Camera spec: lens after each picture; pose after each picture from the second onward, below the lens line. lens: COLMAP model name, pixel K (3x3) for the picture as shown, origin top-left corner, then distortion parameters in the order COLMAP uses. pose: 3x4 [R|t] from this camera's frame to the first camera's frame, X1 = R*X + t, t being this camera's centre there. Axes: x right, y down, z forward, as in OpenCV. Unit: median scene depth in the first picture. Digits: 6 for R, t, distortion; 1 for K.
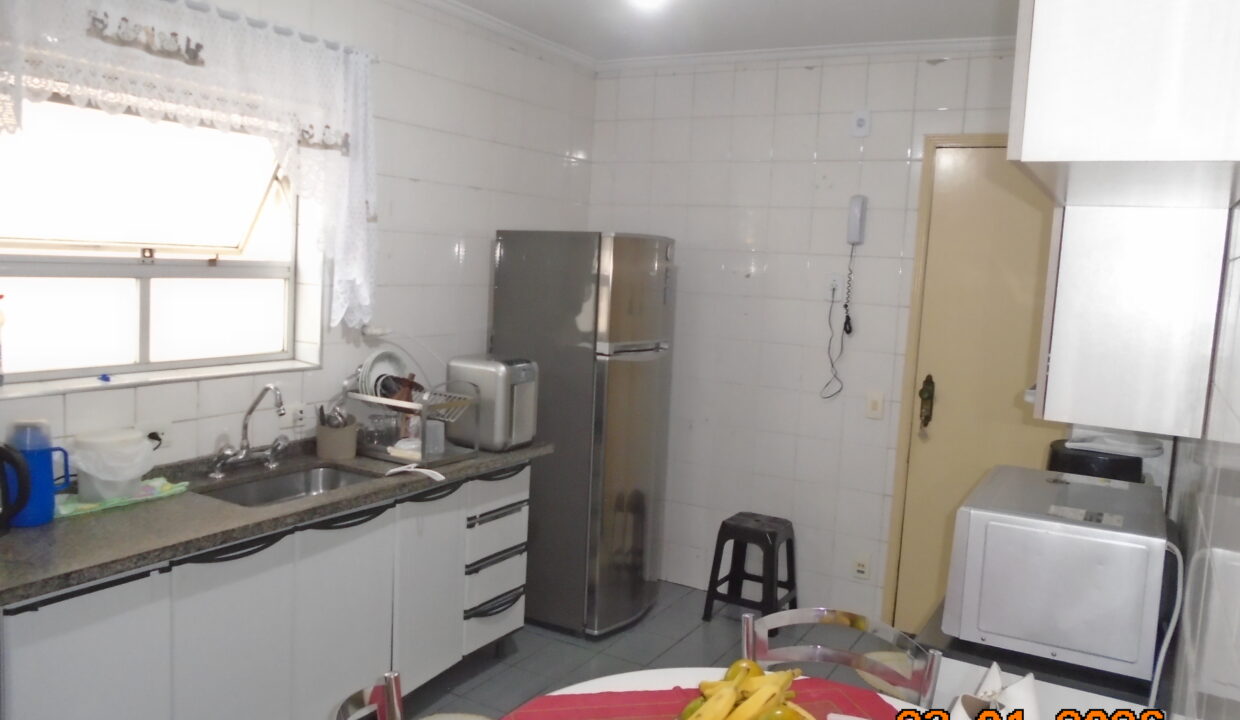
lens RADIAL K [[931.1, 0, 620.0], [0, 931.1, 360.0], [0, 0, 1]] dist [-0.046315, 0.012692]
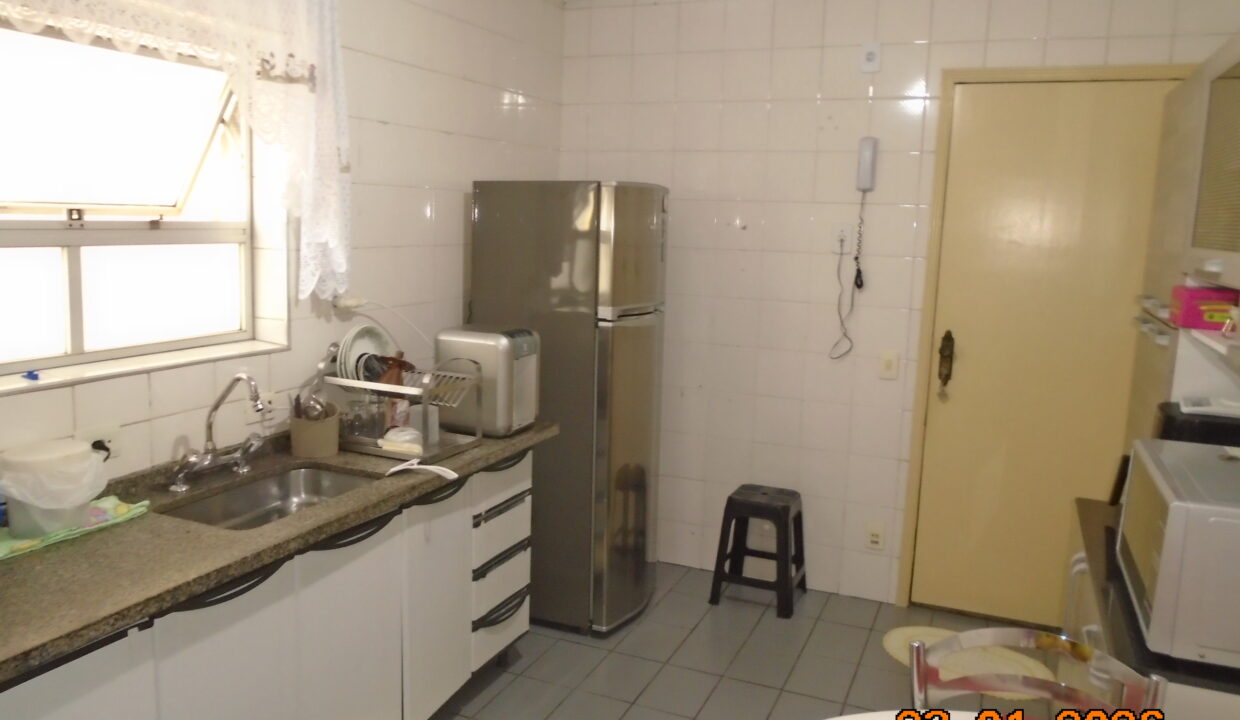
lens RADIAL K [[931.1, 0, 620.0], [0, 931.1, 360.0], [0, 0, 1]] dist [-0.046315, 0.012692]
pose [[0.993080, -0.036801, 0.111525, -0.119335], [0.031333, 0.998238, 0.050391, -0.014069], [-0.113183, -0.046548, 0.992483, 0.134722]]
